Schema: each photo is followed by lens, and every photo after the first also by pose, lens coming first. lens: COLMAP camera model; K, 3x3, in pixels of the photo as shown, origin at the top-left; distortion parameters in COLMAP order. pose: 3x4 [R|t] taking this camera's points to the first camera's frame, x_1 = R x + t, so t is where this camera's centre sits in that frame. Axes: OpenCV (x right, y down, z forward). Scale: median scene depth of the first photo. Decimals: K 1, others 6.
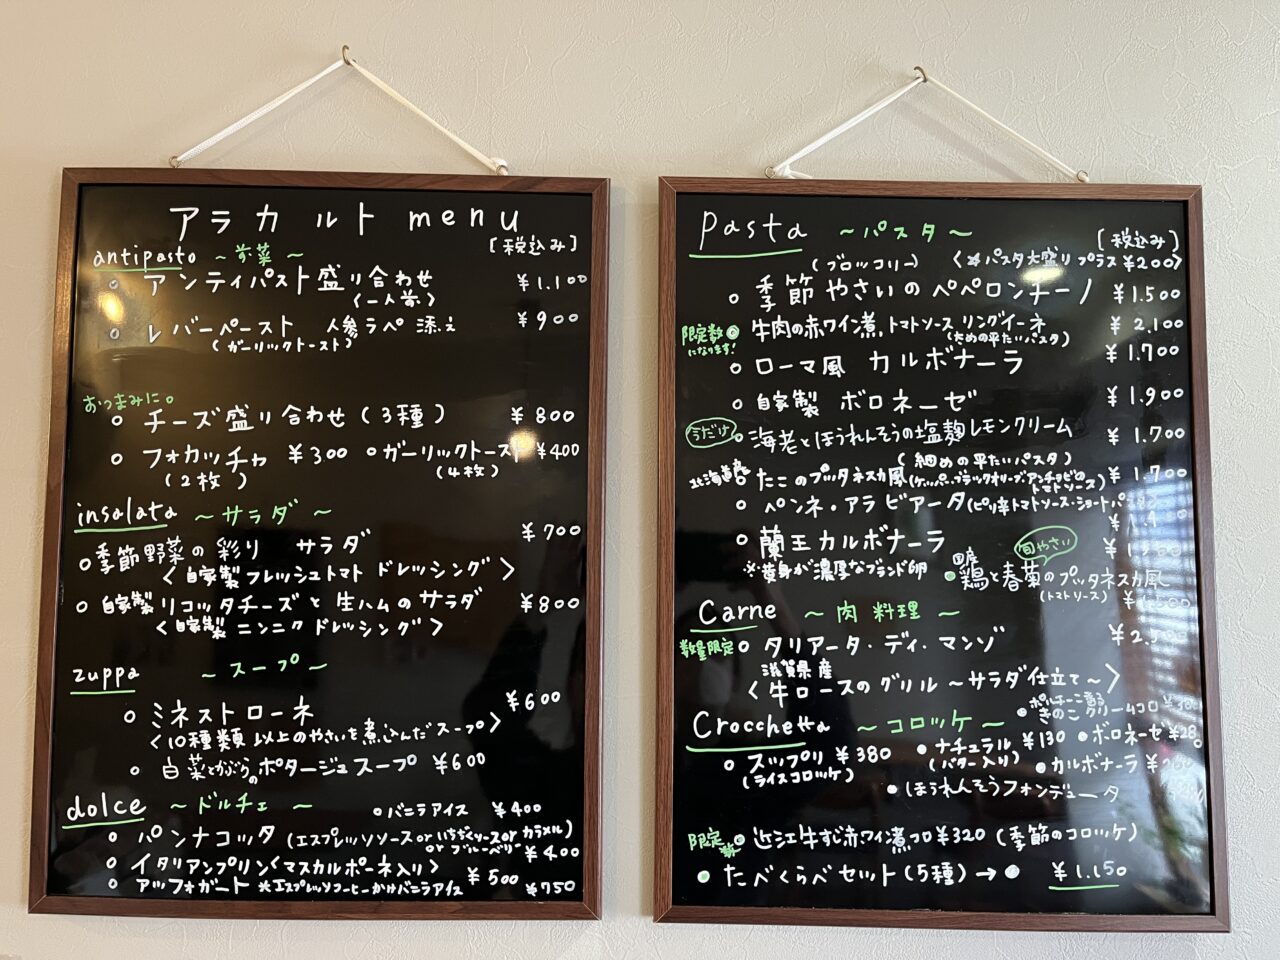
lens RADIAL K [[964.1, 0, 640.4], [0, 964.1, 486.0], [0, 0, 1]] dist [0.047872, -0.067984]
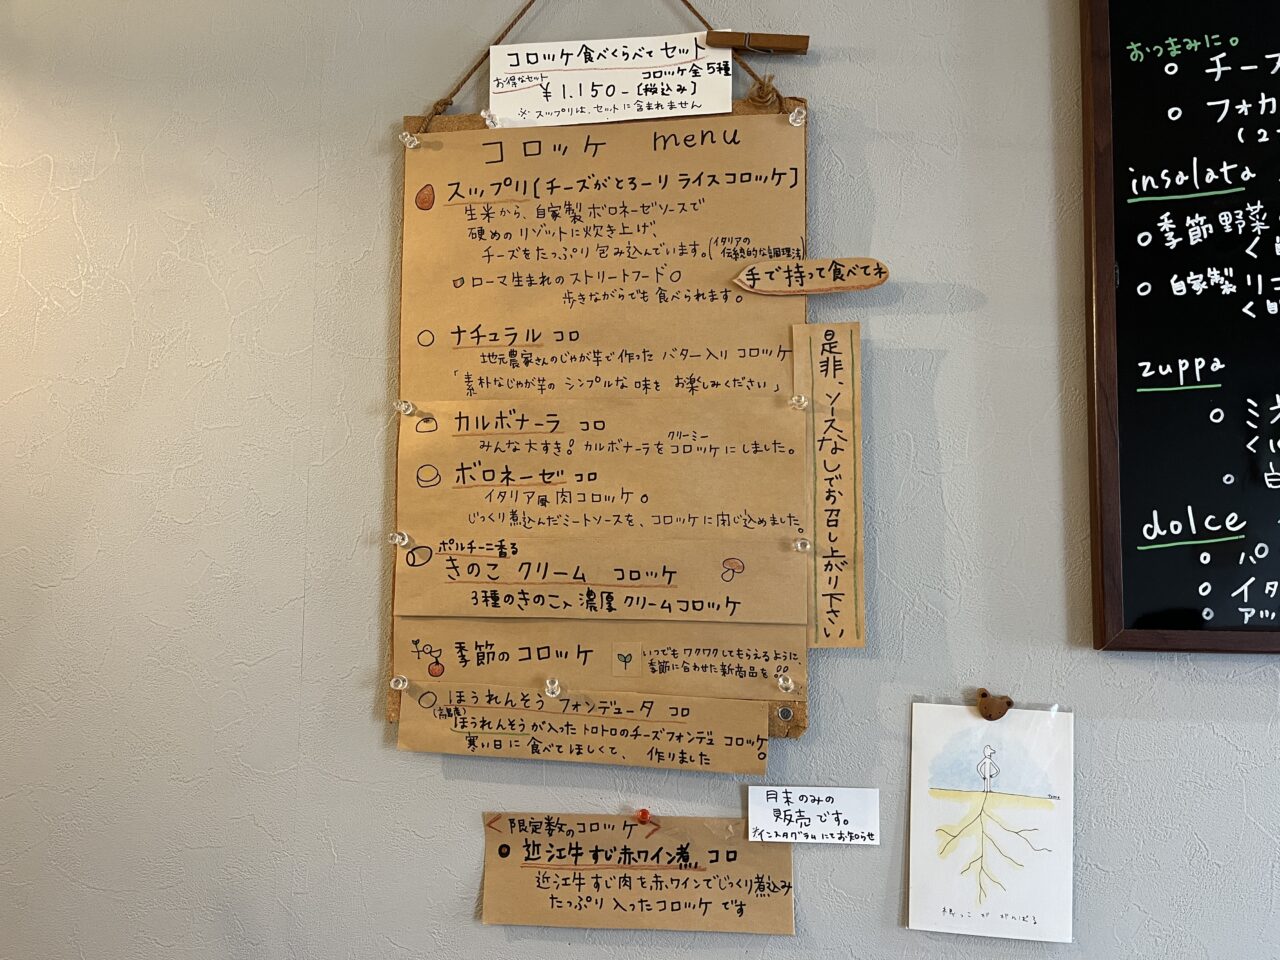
lens RADIAL K [[964.1, 0, 637.7], [0, 964.1, 476.8], [0, 0, 1]] dist [0.047872, -0.067984]
pose [[0.993510, -0.015140, -0.112735, -0.916156], [0.016154, 0.999837, 0.008088, 0.272489], [0.112594, -0.009857, 0.993592, 0.116330]]
